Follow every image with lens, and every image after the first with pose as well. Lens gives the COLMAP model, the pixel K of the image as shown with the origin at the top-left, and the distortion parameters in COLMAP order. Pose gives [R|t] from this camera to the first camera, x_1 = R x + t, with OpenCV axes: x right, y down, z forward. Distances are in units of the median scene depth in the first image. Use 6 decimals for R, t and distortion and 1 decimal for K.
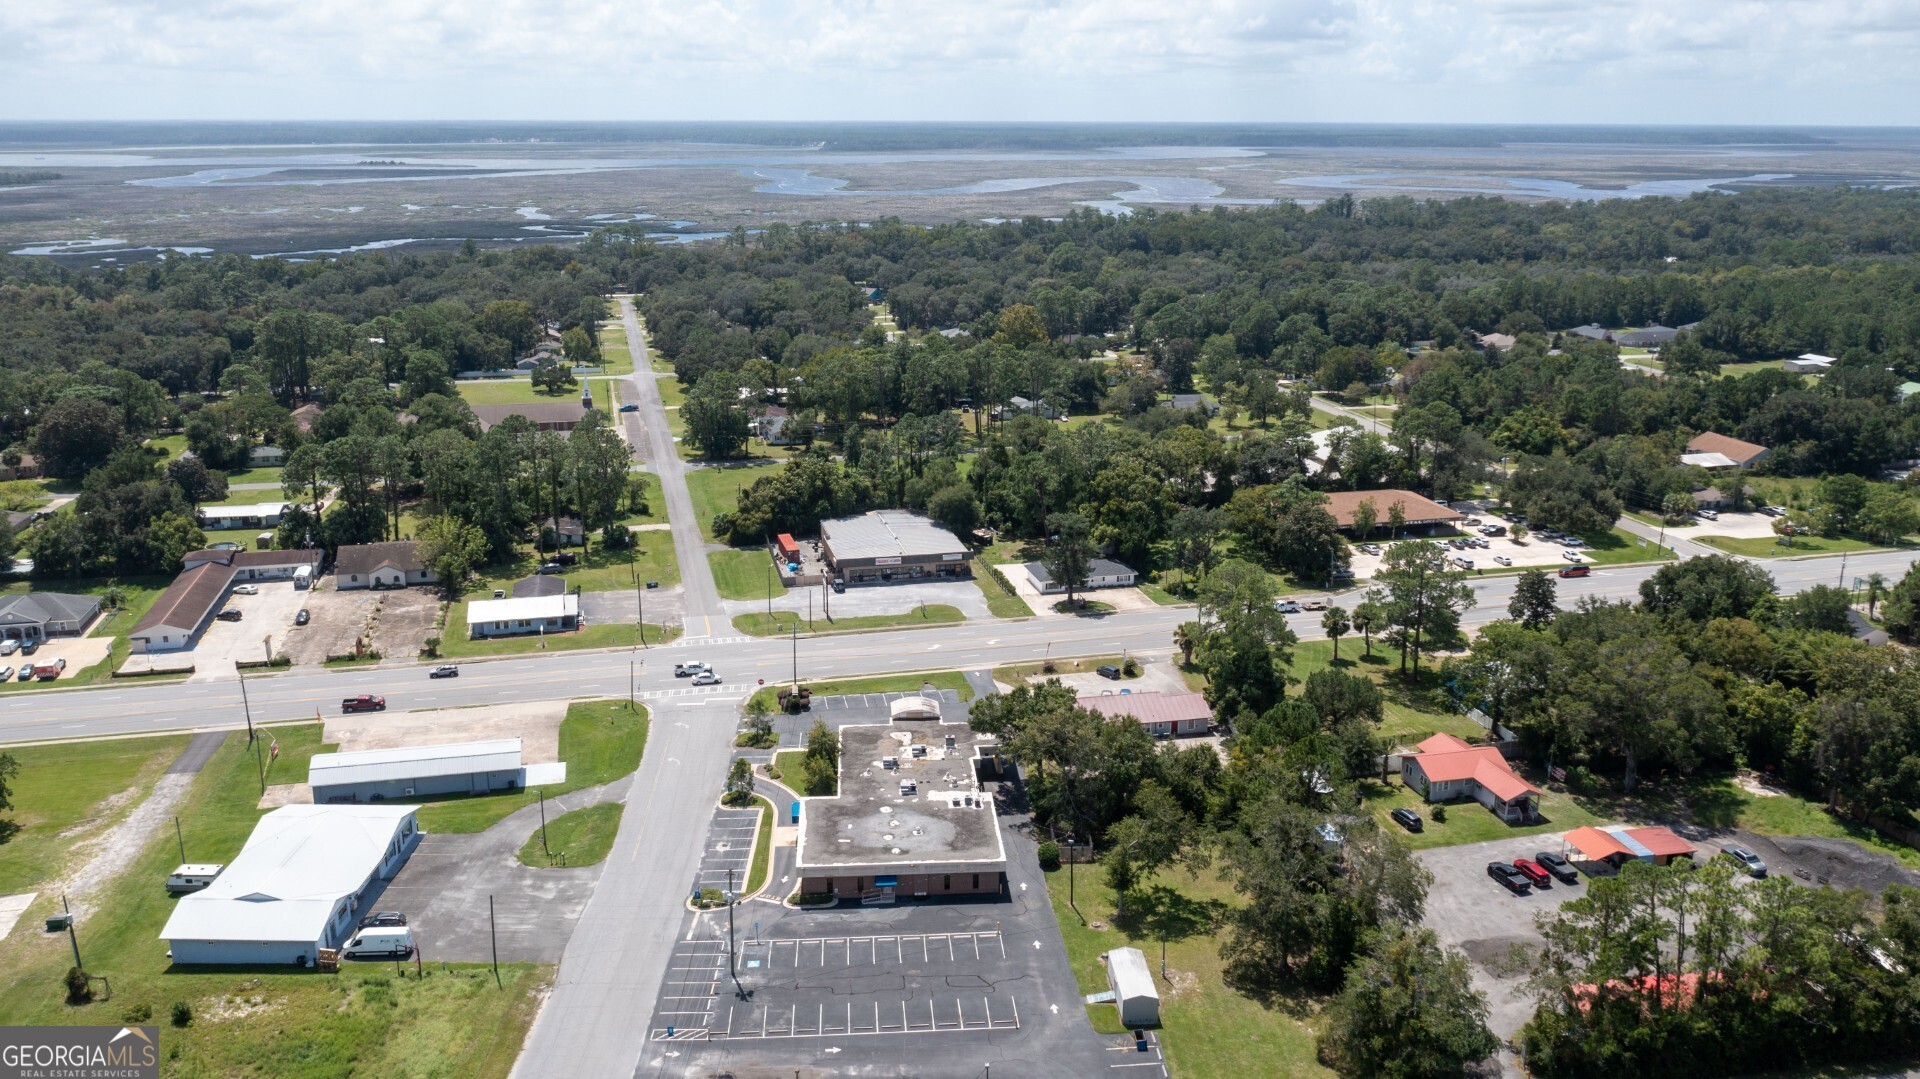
lens RADIAL K [[1520.5, 0, 956.8], [0, 1520.5, 539.1], [0, 0, 1]] dist [-0.013643, 0.002021]
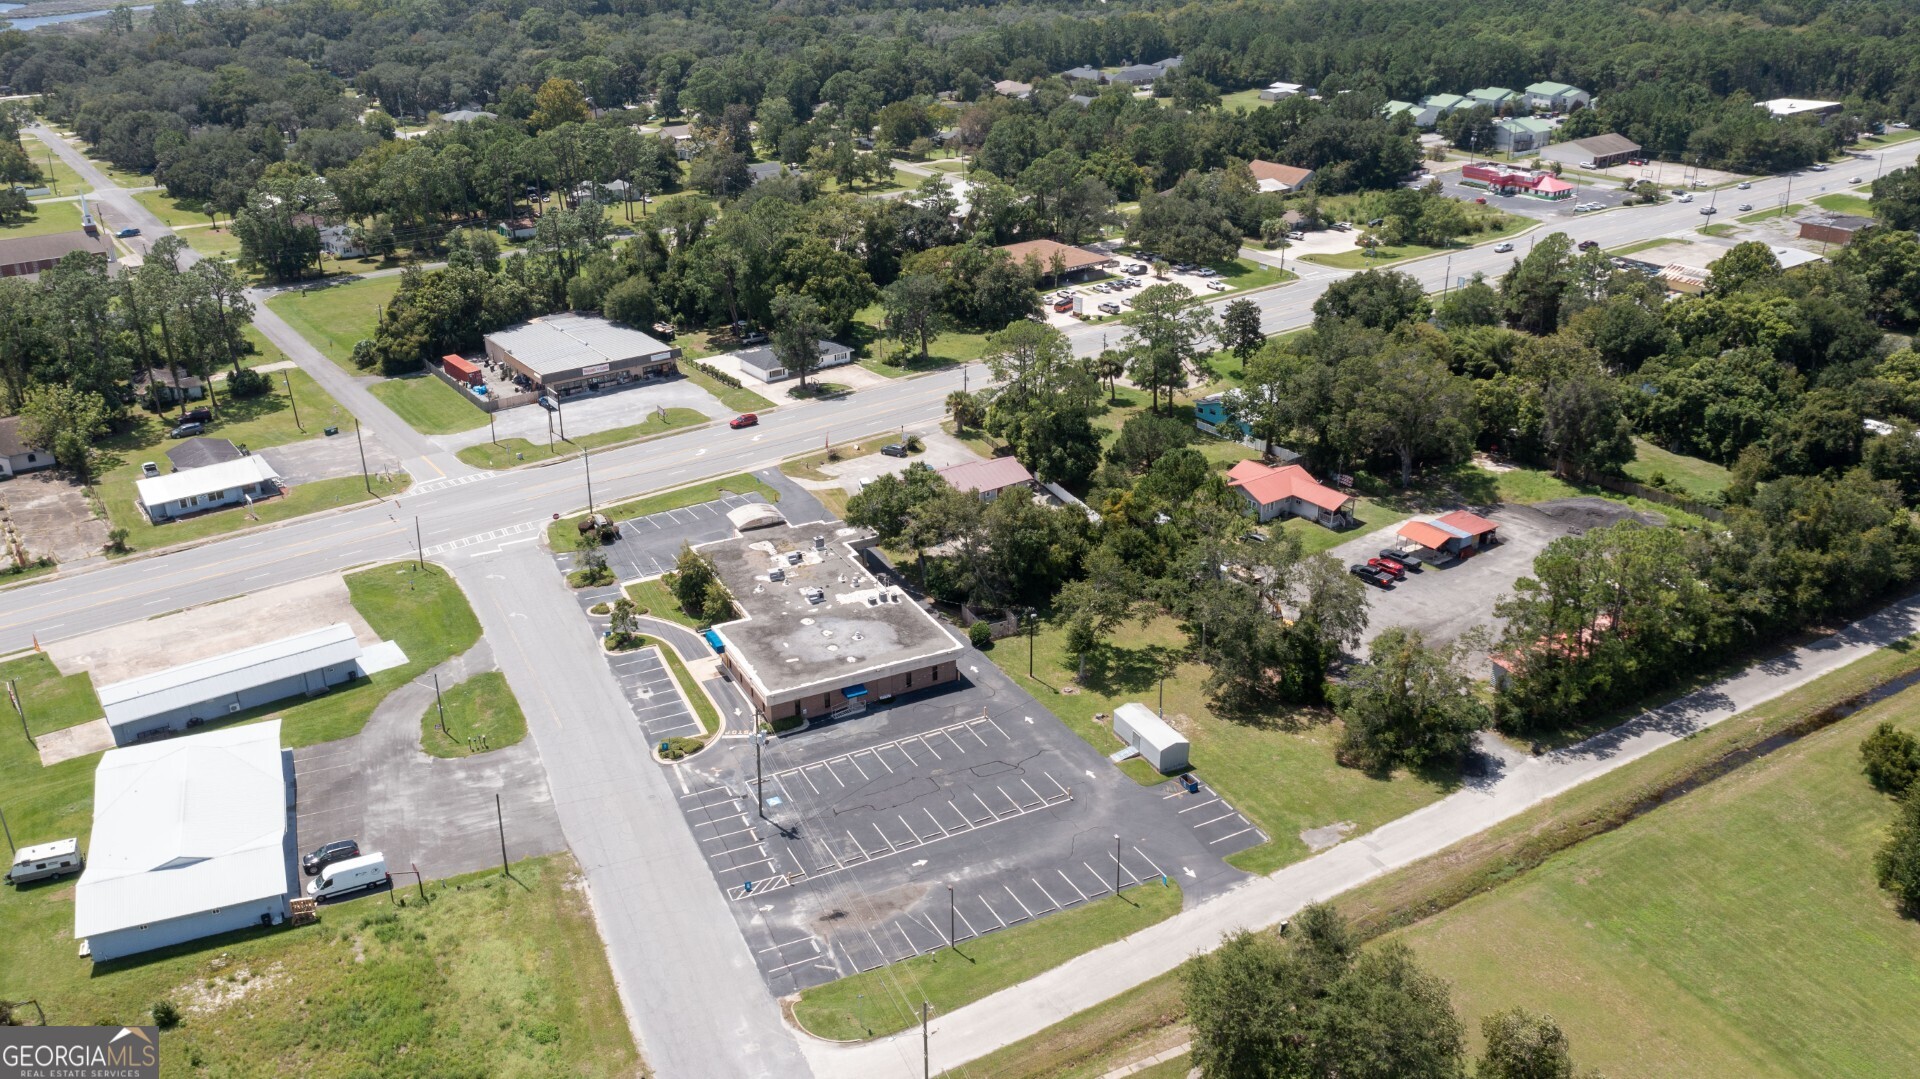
lens RADIAL K [[1520.5, 0, 958.9], [0, 1520.5, 540.7], [0, 0, 1]] dist [-0.013643, 0.002021]
pose [[0.919893, -0.166456, 0.355090, -0.218170], [0.111920, 0.979225, 0.169094, -0.017600], [-0.375860, -0.115806, 0.919412, 0.066490]]
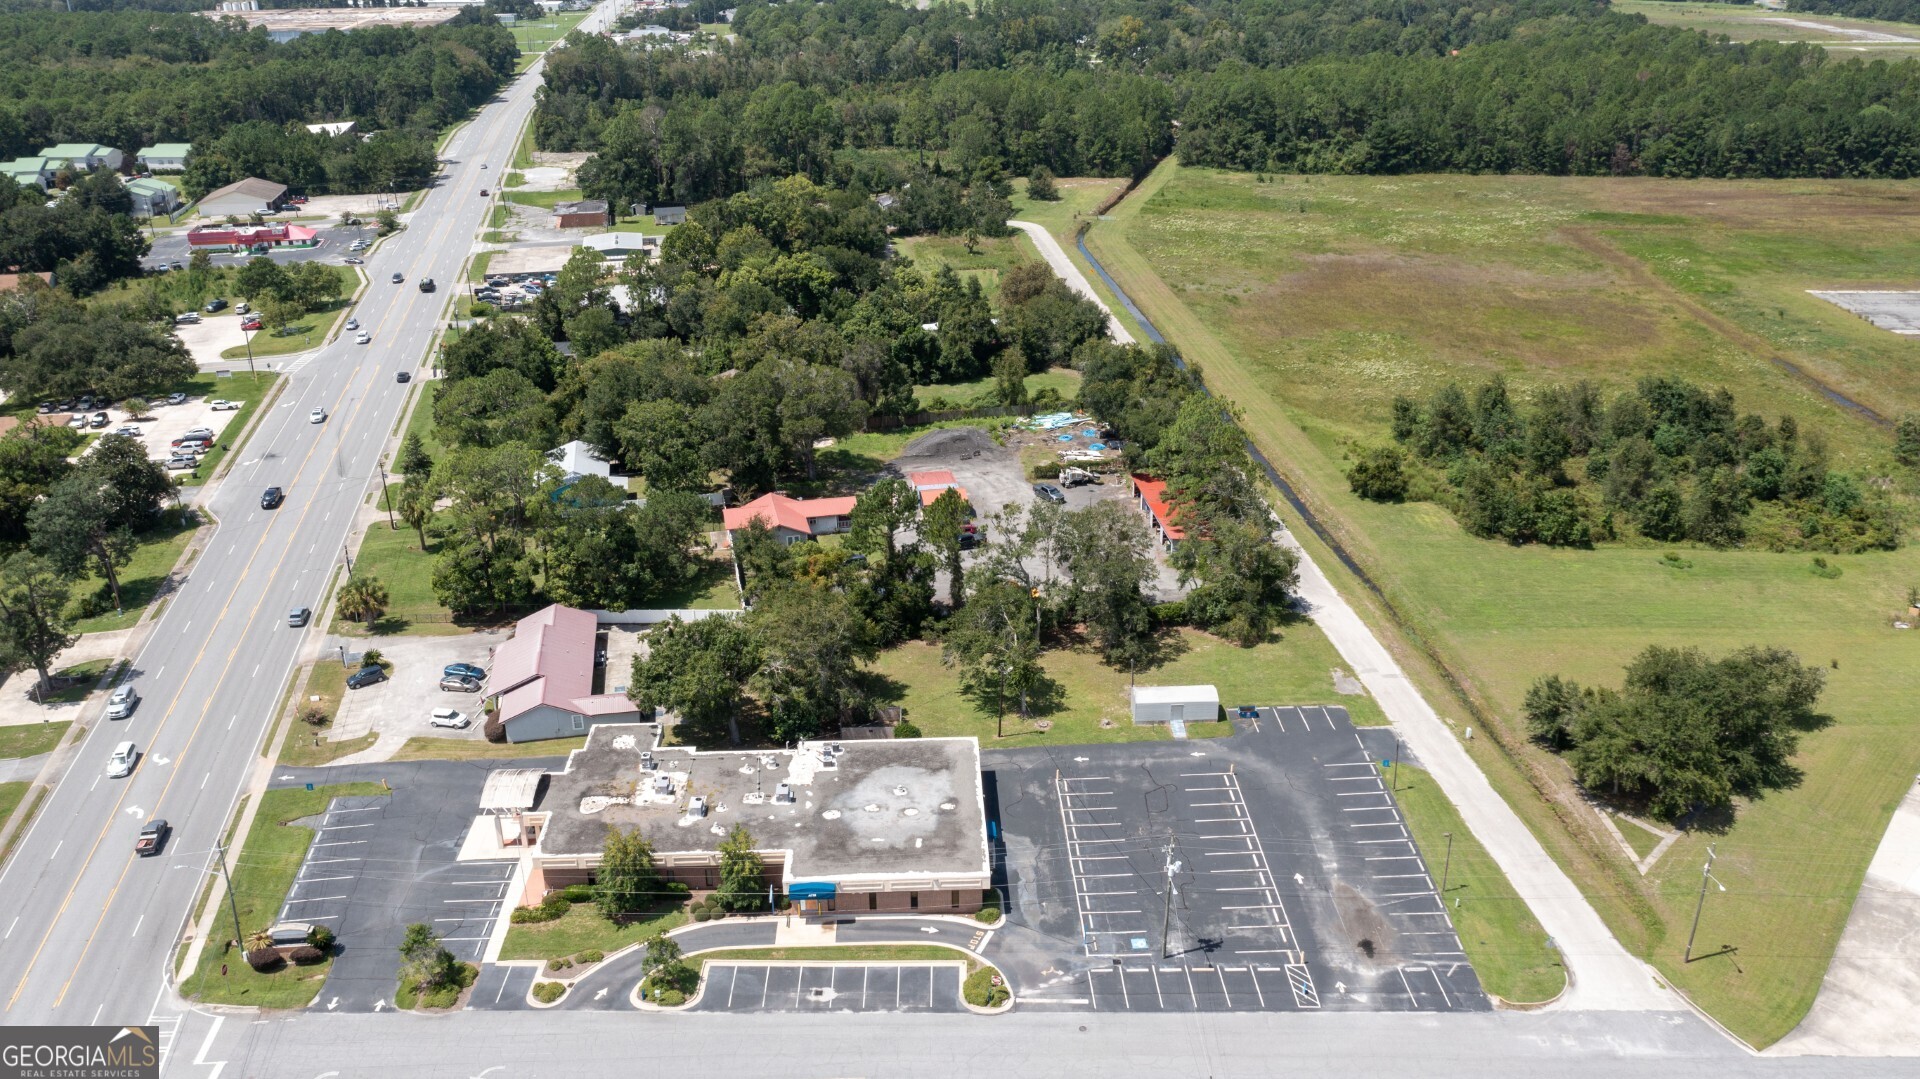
lens RADIAL K [[1520.5, 0, 972.3], [0, 1520.5, 541.8], [0, 0, 1]] dist [-0.013643, 0.002021]
pose [[0.027645, -0.394000, 0.918695, -0.520976], [0.272455, 0.887220, 0.372303, -0.157594], [-0.961771, 0.240011, 0.131874, 0.598906]]
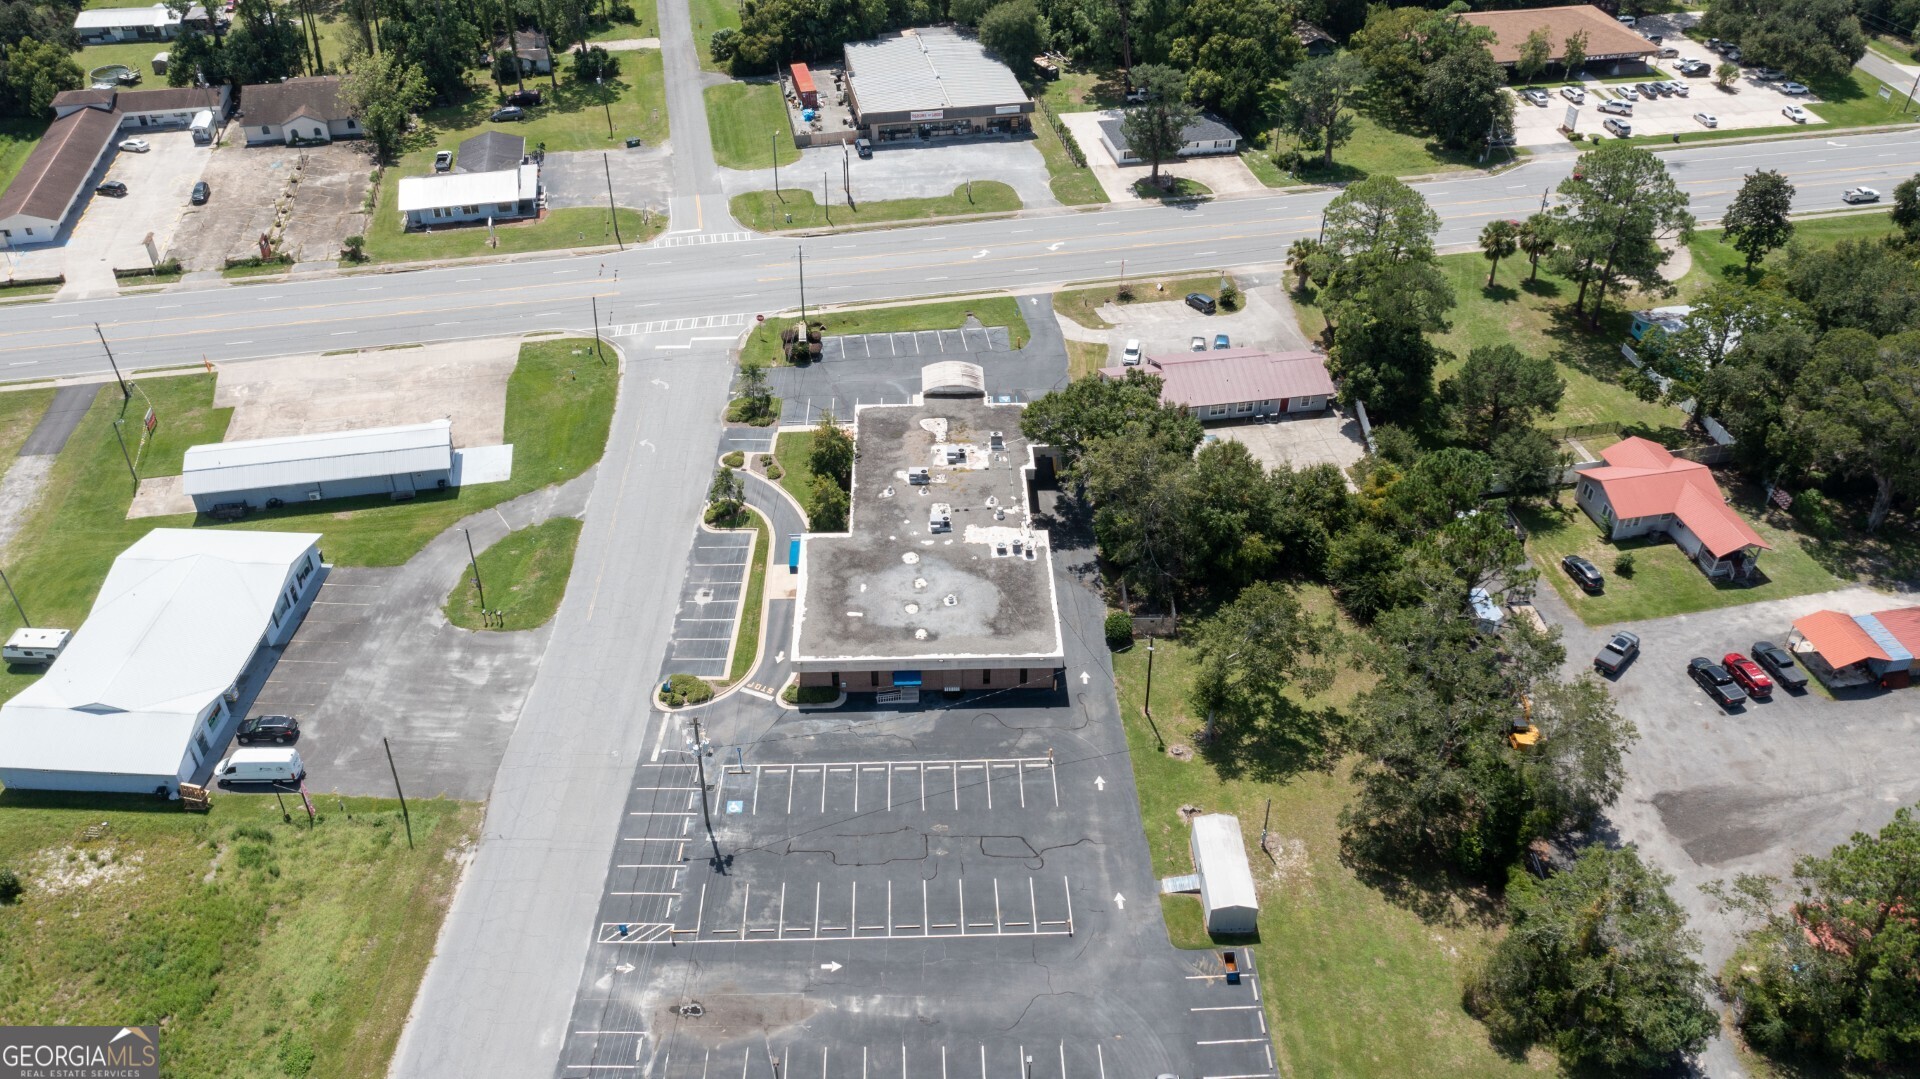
lens RADIAL K [[1520.5, 0, 953.1], [0, 1520.5, 529.4], [0, 0, 1]] dist [-0.013643, 0.002021]
pose [[0.999145, 0.025824, -0.032279, -0.000135], [-0.011970, 0.928152, 0.372010, -0.093273], [0.039566, -0.371305, 0.927667, 0.215139]]
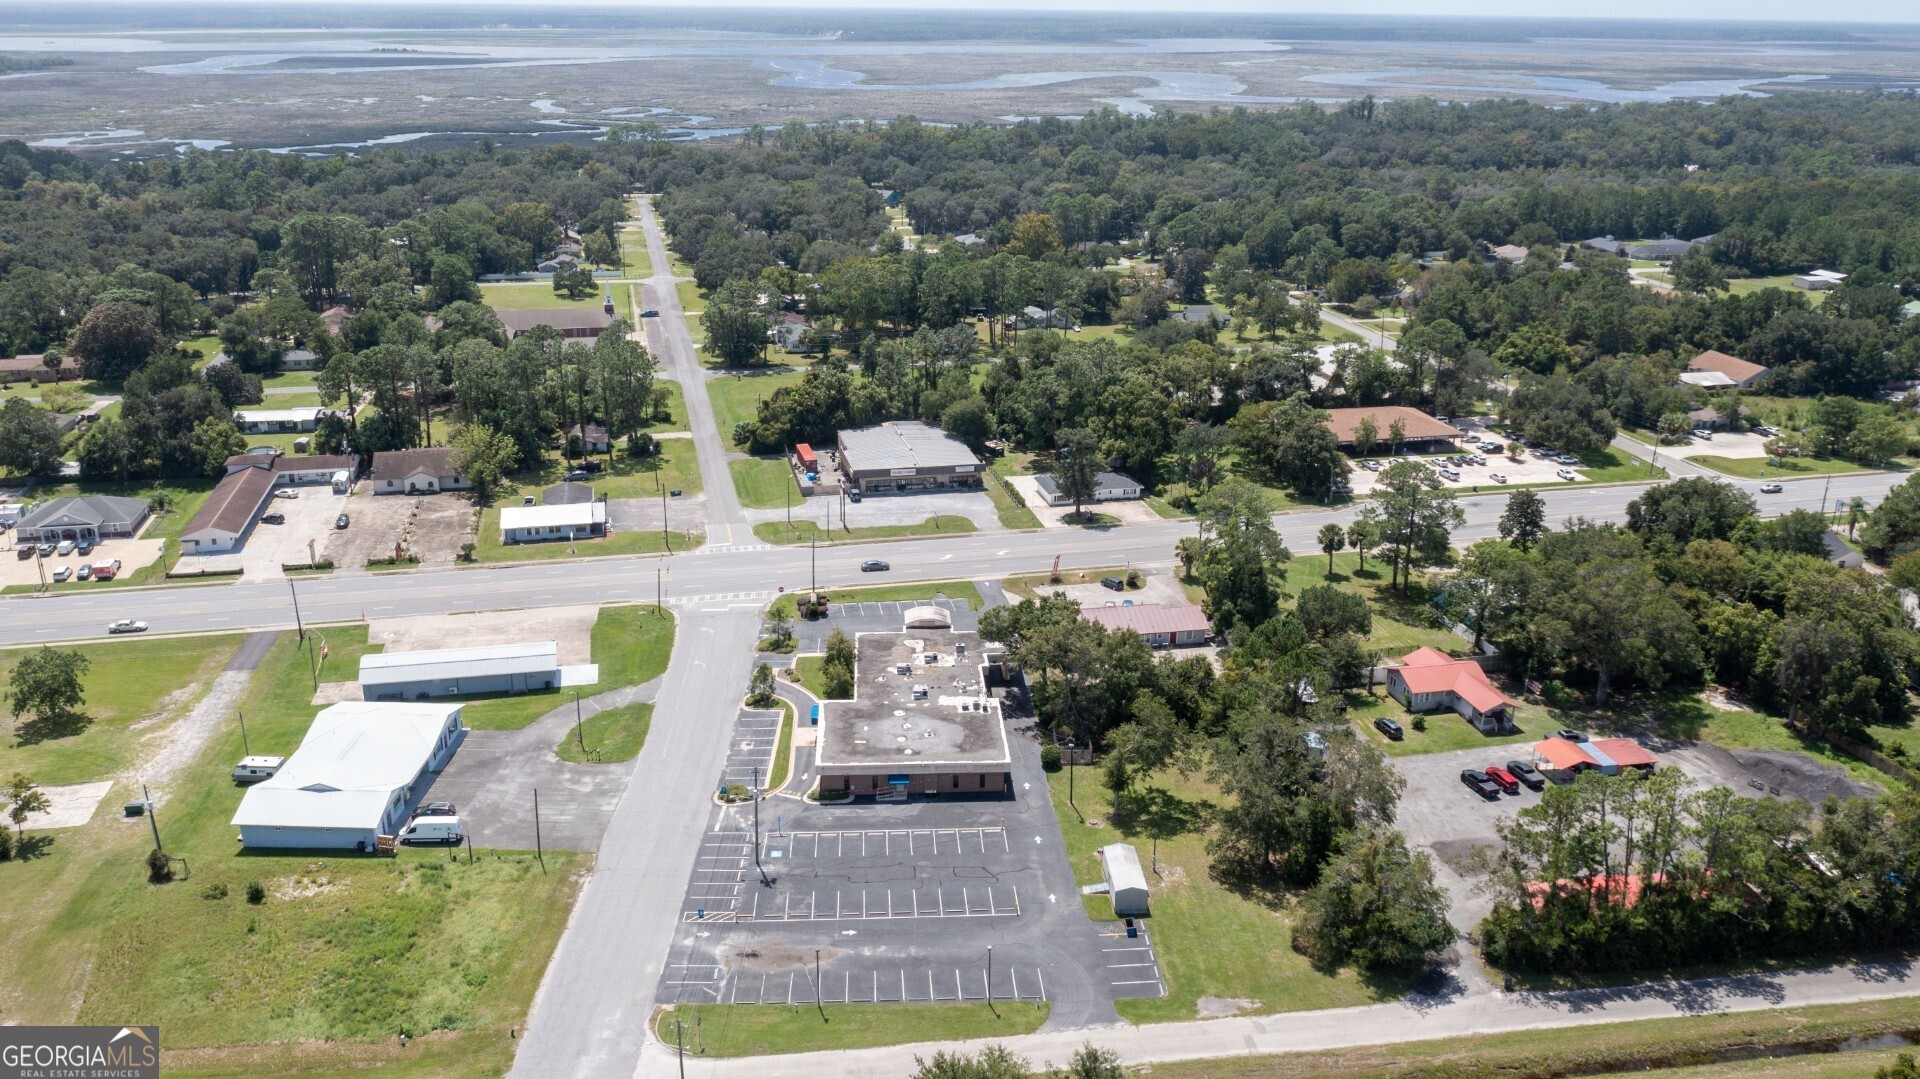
lens RADIAL K [[1520.5, 0, 957.5], [0, 1520.5, 538.2], [0, 0, 1]] dist [-0.013643, 0.002021]
pose [[0.999899, 0.011623, -0.008226, 0.001268], [-0.011041, 0.997657, 0.067511, -0.013016], [0.008992, -0.067413, 0.997685, -0.043333]]
